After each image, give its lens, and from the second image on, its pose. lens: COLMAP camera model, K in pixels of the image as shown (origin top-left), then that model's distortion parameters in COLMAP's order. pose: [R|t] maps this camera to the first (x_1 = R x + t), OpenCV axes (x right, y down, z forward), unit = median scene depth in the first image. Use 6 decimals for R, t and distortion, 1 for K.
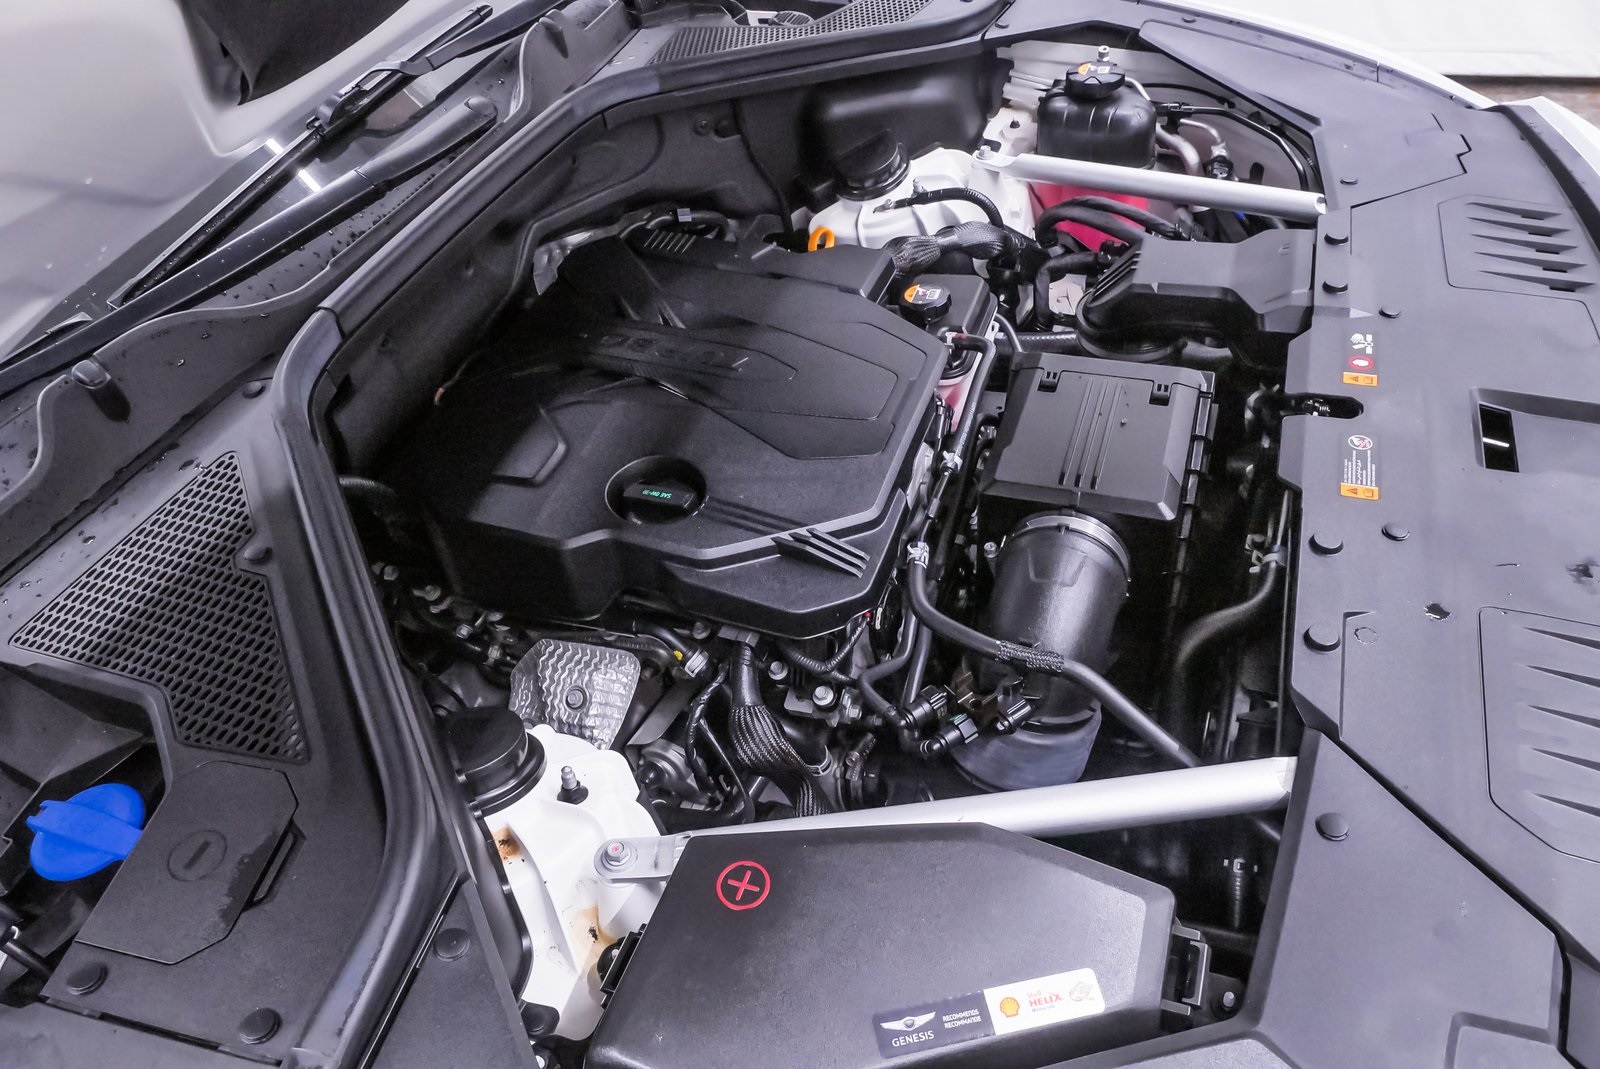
lens RADIAL K [[1151.4, 0, 791.6], [0, 1151.4, 551.2], [0, 0, 1]] dist [-0.043510, 0.002971]
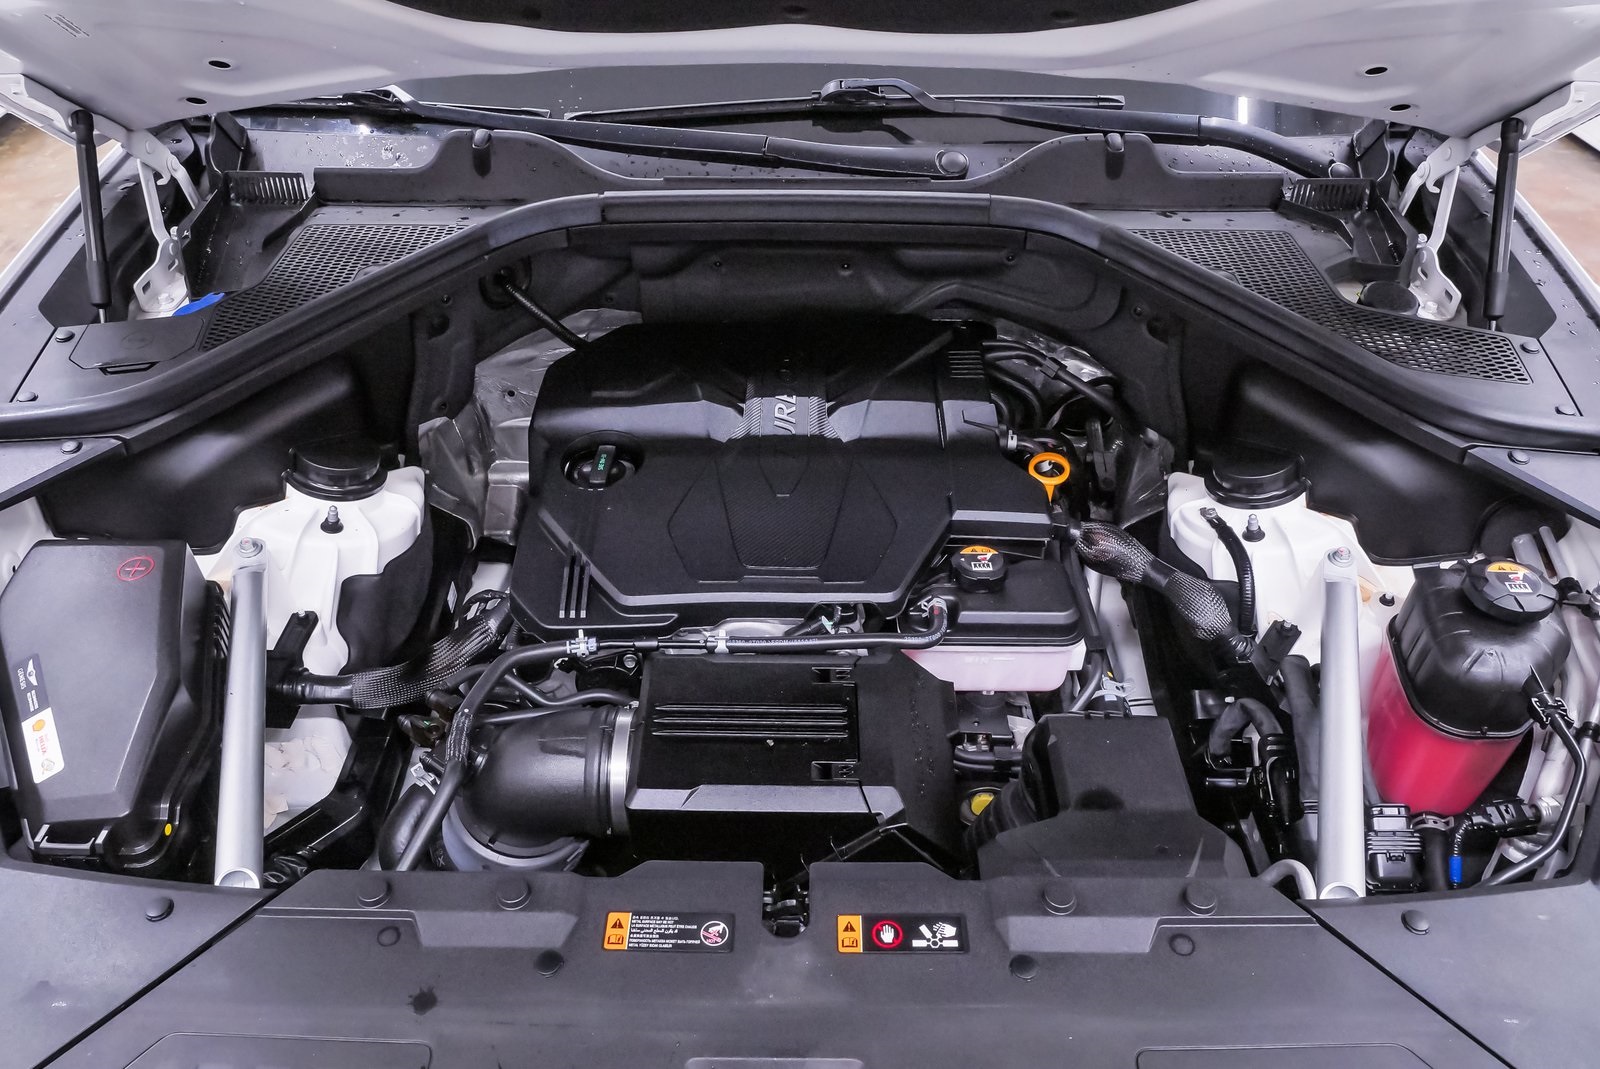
lens RADIAL K [[1151.4, 0, 791.6], [0, 1151.4, 551.2], [0, 0, 1]] dist [-0.043510, 0.002971]
pose [[0.333381, 0.697327, -0.634501, 0.791522], [-0.672377, 0.647621, 0.358464, -0.565734], [0.660883, 0.307119, 0.684772, 0.360036]]
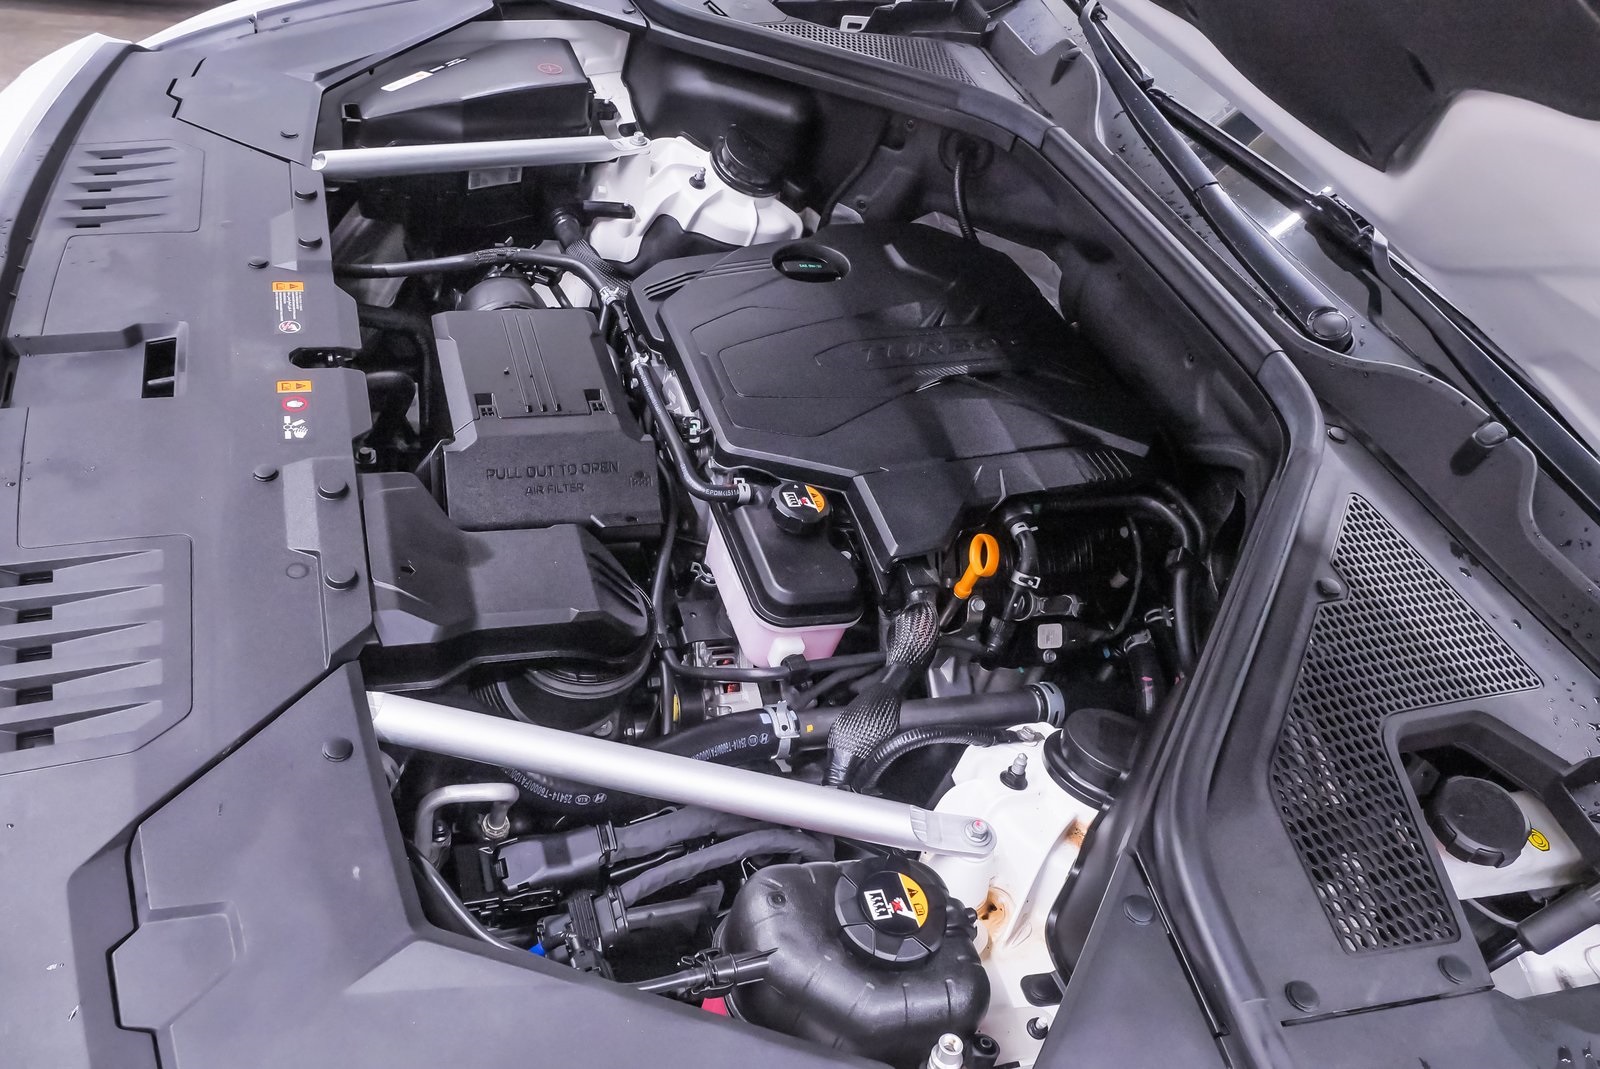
lens RADIAL K [[1257.7, 0, 800.0], [0, 1257.7, 534.5], [0, 0, 1]] dist [-0.075036, -0.002690]
pose [[-0.782143, 0.382287, -0.492046, 0.728776], [-0.497838, 0.091488, 0.862431, -1.274416], [0.374713, 0.919503, 0.118760, 1.144819]]
